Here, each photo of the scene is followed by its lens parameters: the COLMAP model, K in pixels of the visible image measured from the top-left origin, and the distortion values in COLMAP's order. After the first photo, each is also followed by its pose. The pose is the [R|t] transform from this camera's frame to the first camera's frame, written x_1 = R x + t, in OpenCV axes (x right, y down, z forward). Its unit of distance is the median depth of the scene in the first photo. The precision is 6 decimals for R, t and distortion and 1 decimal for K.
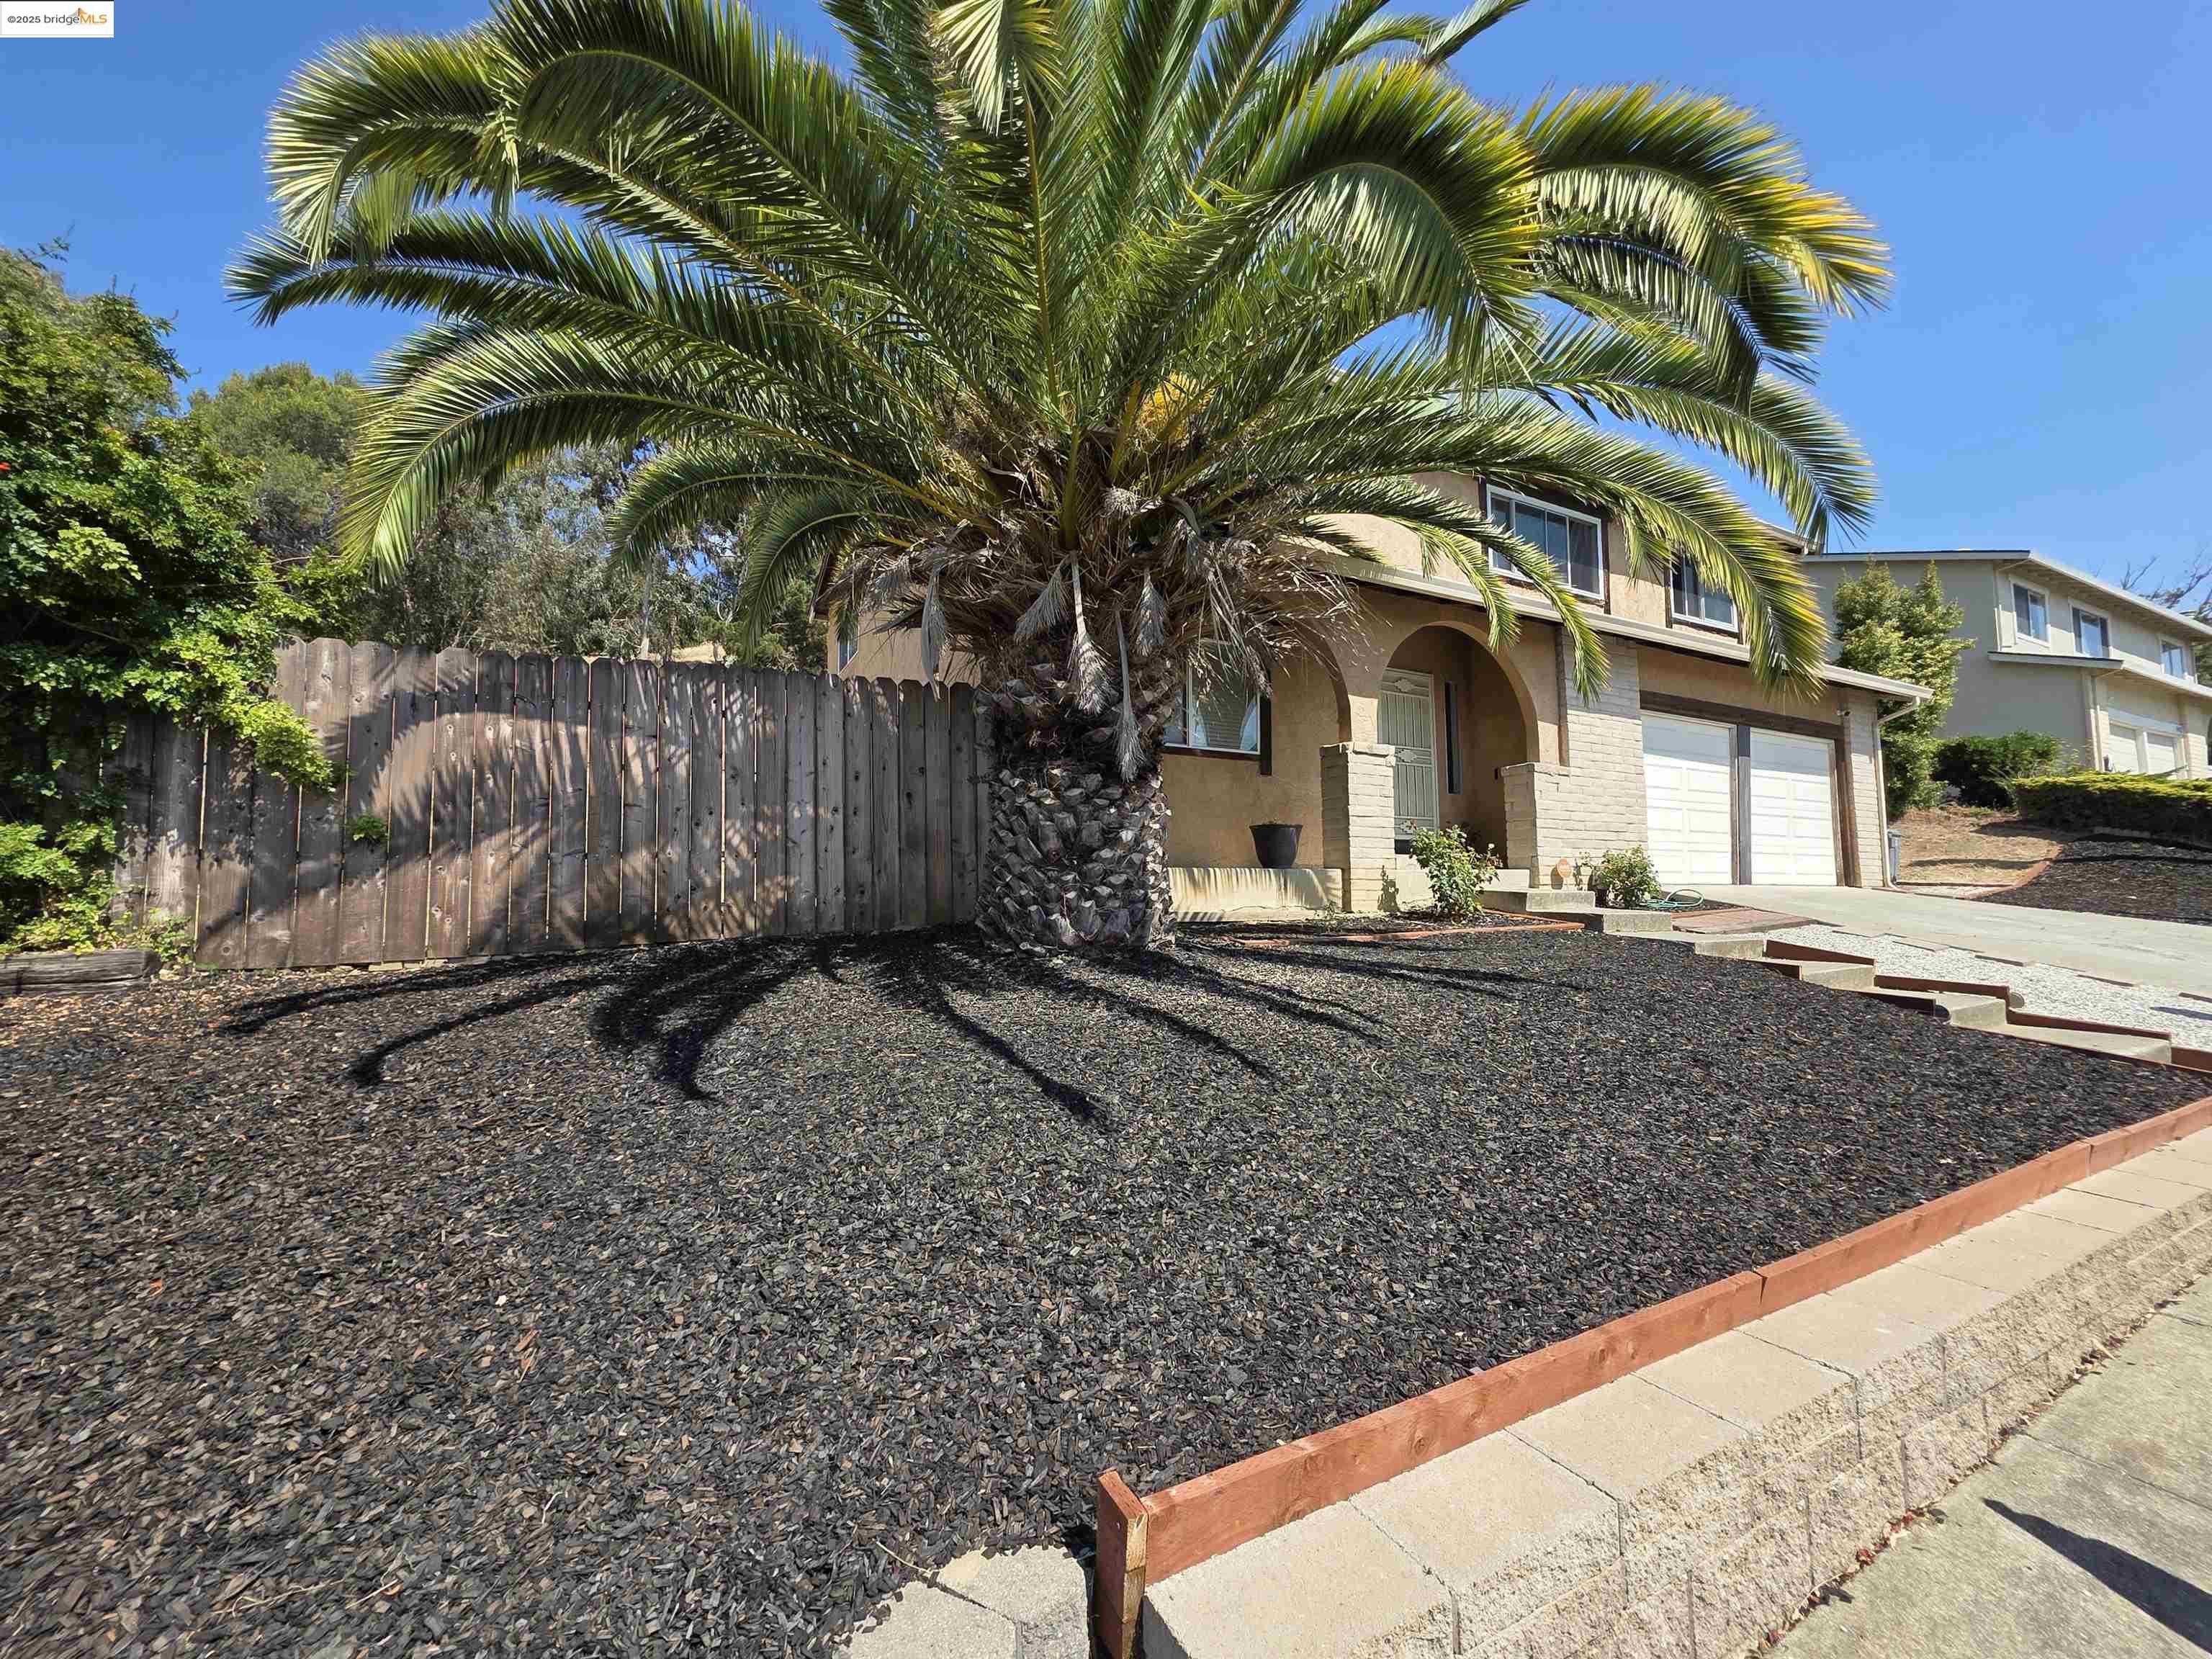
lens RADIAL K [[881.4, 0, 1104.3], [0, 881.4, 834.8], [0, 0, 1]] dist [0.001478, 0.000113]
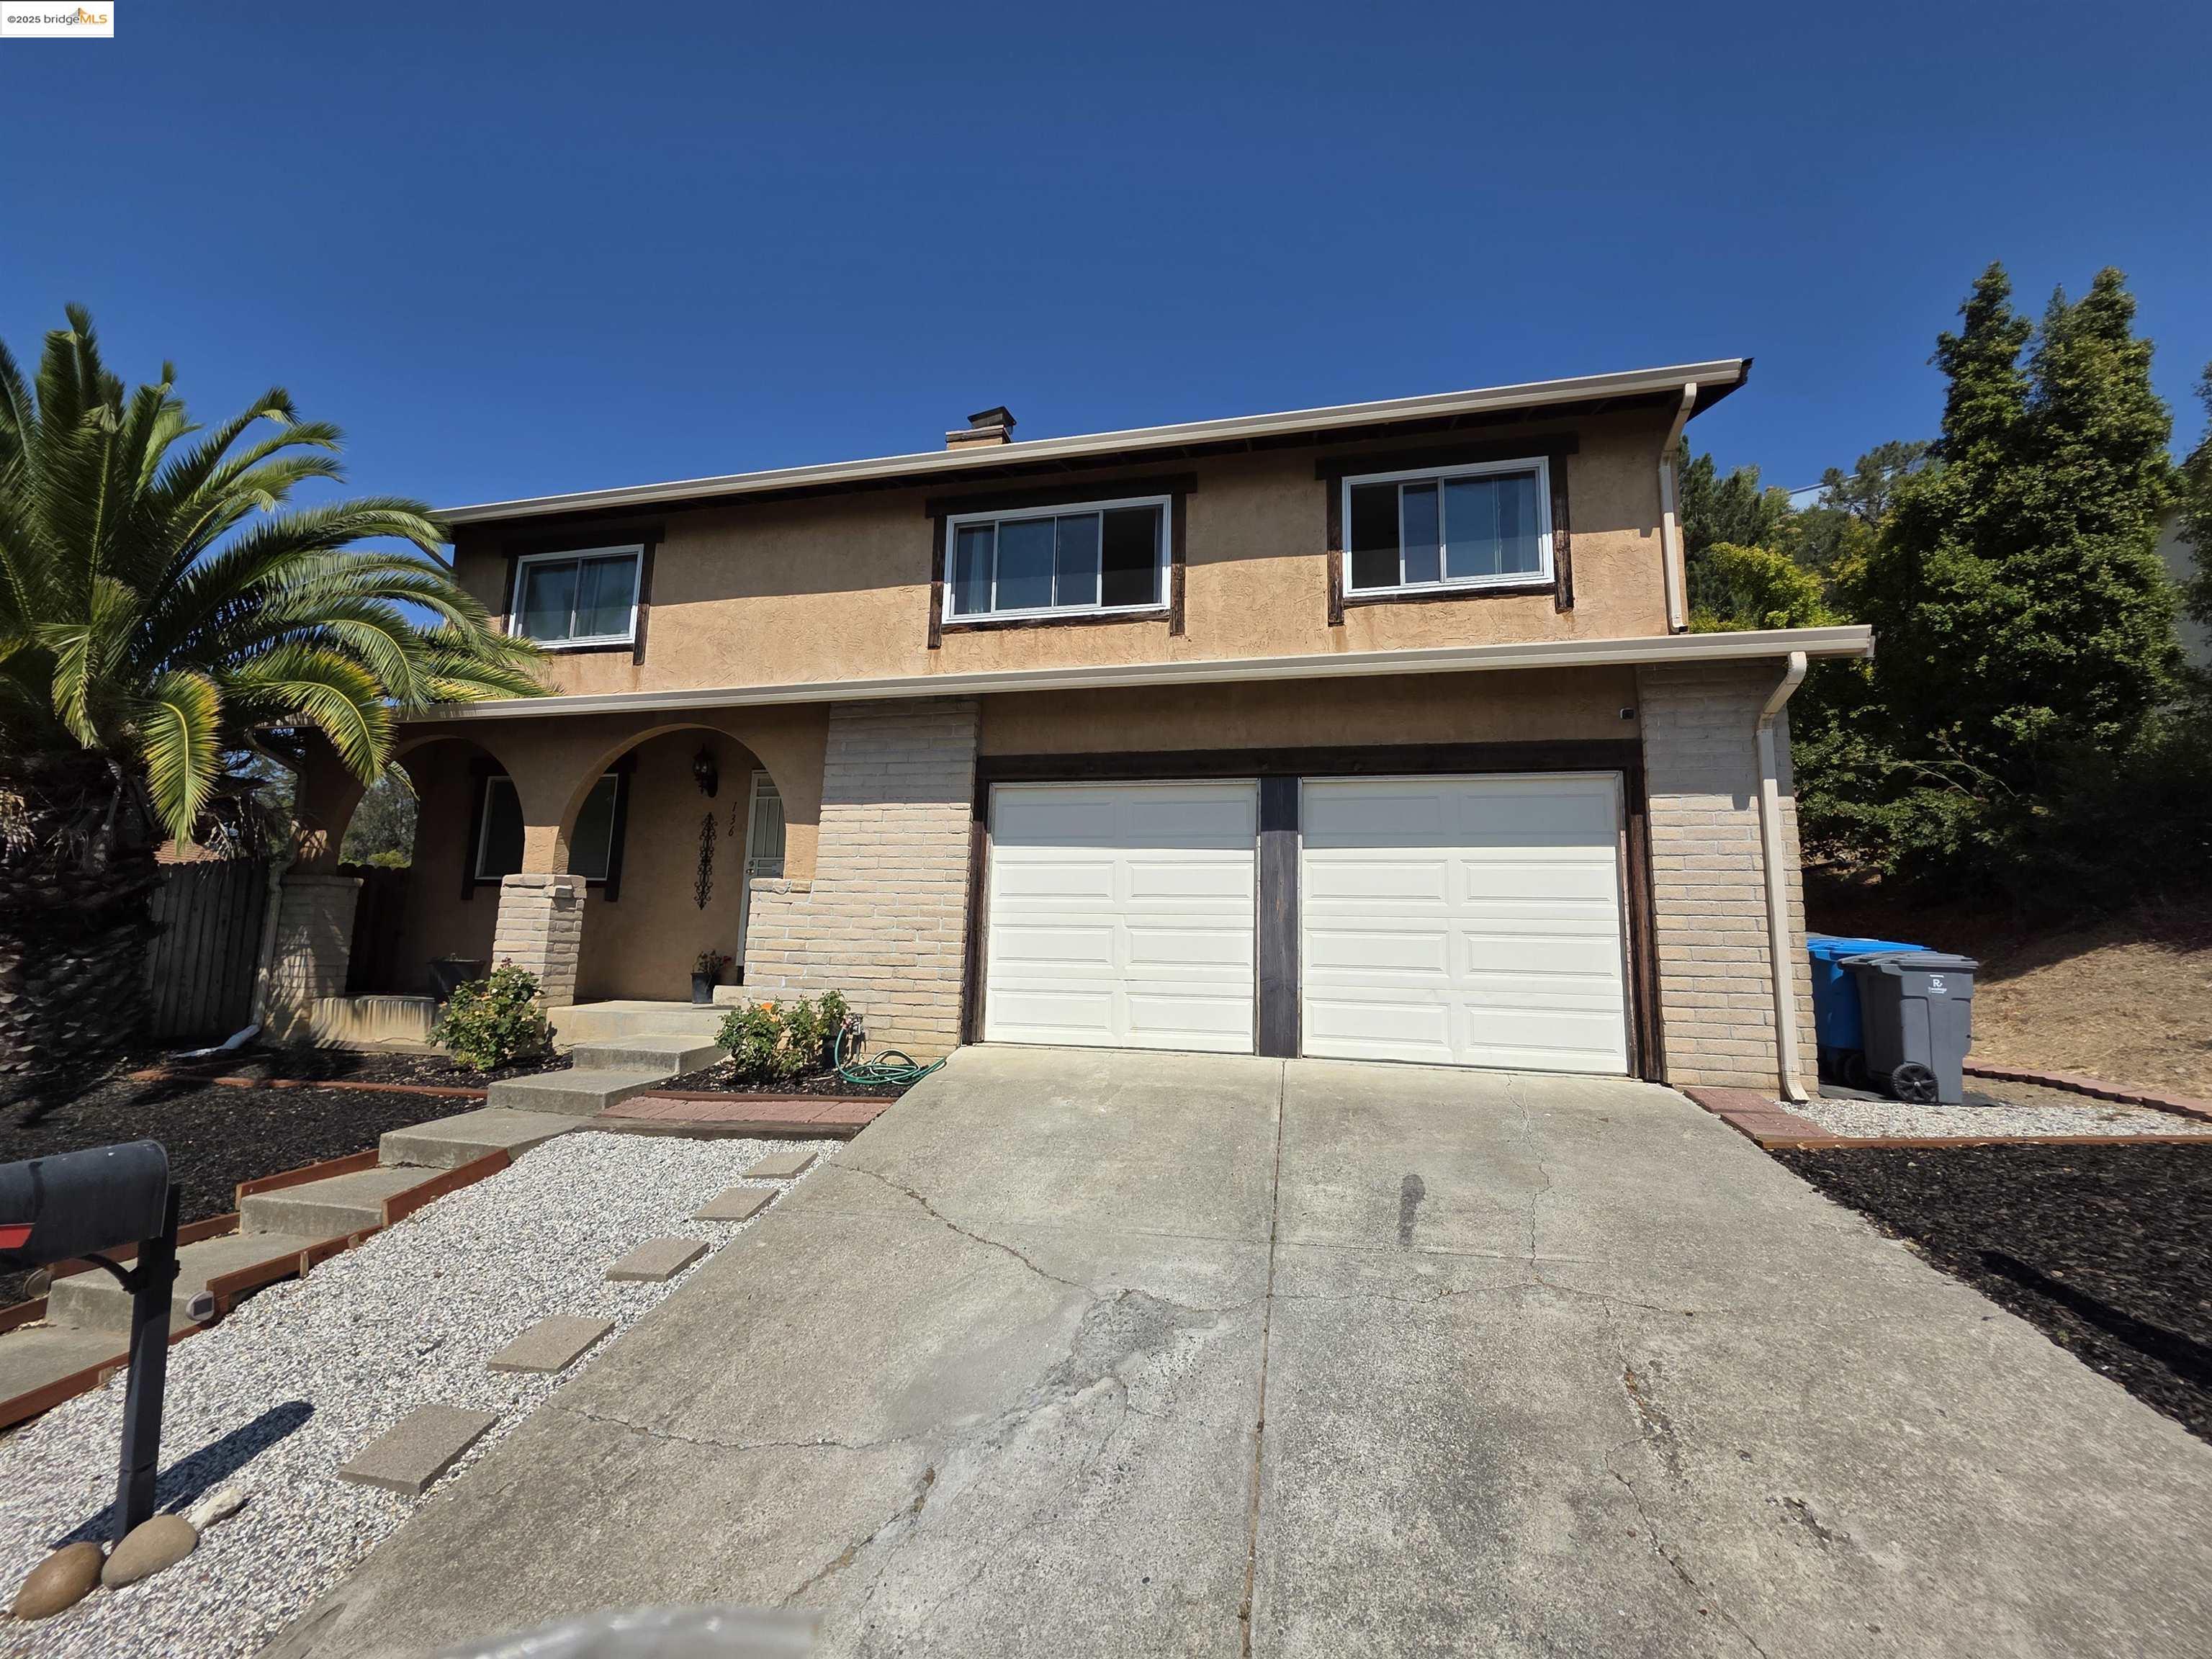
lens RADIAL K [[881.4, 0, 1107.6], [0, 881.4, 832.1], [0, 0, 1]] dist [0.001478, 0.000113]
pose [[0.764617, -0.066637, -0.641030, 1.007086], [0.022687, 0.996807, -0.076560, -0.044669], [0.644085, 0.043996, 0.763688, 0.478728]]
